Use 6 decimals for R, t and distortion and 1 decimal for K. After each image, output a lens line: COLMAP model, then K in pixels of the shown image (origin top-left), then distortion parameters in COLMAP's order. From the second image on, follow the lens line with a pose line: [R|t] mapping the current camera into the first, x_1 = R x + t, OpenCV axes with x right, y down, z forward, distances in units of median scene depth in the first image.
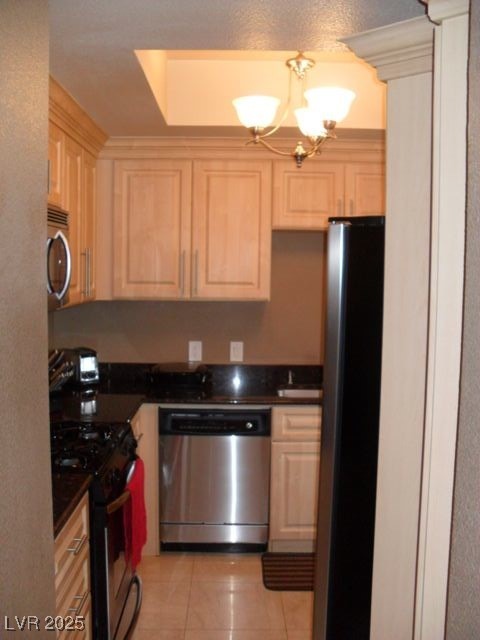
lens RADIAL K [[683.1, 0, 240.0], [0, 683.1, 320.0], [0, 0, 1]] dist [-0.224436, 0.331941]
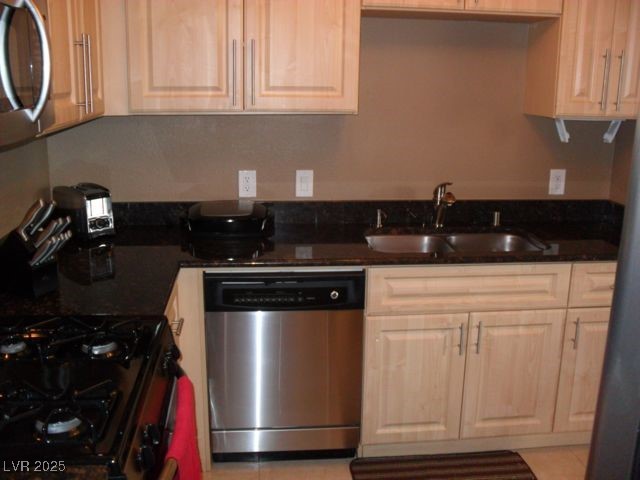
lens RADIAL K [[683.1, 0, 320.0], [0, 683.1, 240.0], [0, 0, 1]] dist [-0.224436, 0.331941]
pose [[0.996331, -0.020361, 0.083131, -0.056821], [0.006404, 0.986301, 0.164829, -0.015713], [-0.085348, -0.163692, 0.982813, 0.310554]]
